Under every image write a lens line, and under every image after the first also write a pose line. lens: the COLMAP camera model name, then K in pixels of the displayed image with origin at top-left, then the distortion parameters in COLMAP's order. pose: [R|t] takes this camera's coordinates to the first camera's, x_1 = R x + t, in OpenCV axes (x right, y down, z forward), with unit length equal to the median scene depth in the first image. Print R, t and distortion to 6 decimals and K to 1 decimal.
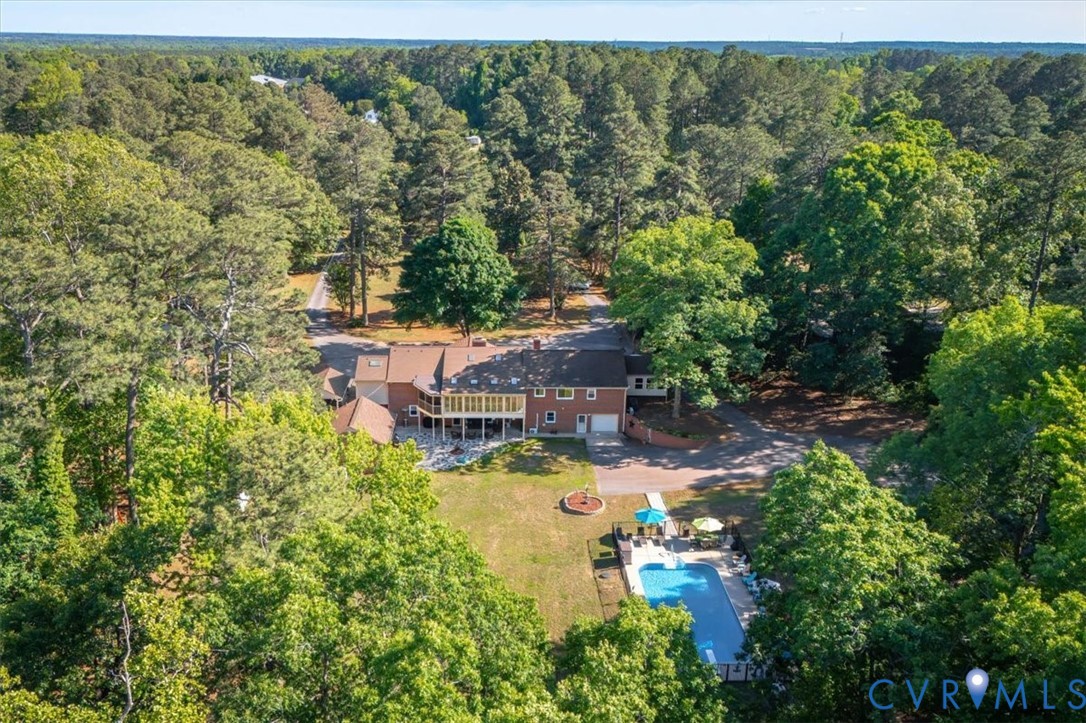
lens RADIAL K [[907.3, 0, 497.1], [0, 907.3, 362.4], [0, 0, 1]] dist [0.060217, -0.078949]
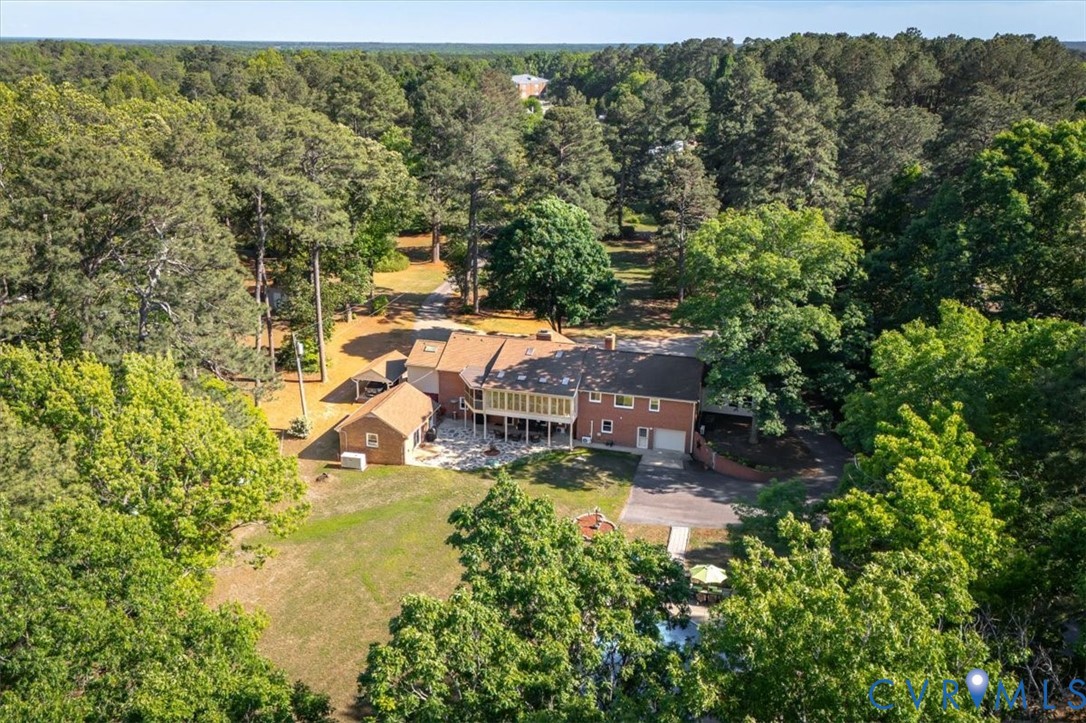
lens RADIAL K [[907.3, 0, 497.1], [0, 907.3, 362.4], [0, 0, 1]] dist [0.060217, -0.078949]
pose [[0.957920, 0.090234, -0.272483, 0.195224], [-0.090917, 0.995807, 0.010146, -0.000738], [0.272256, 0.015054, 0.962107, 0.127071]]
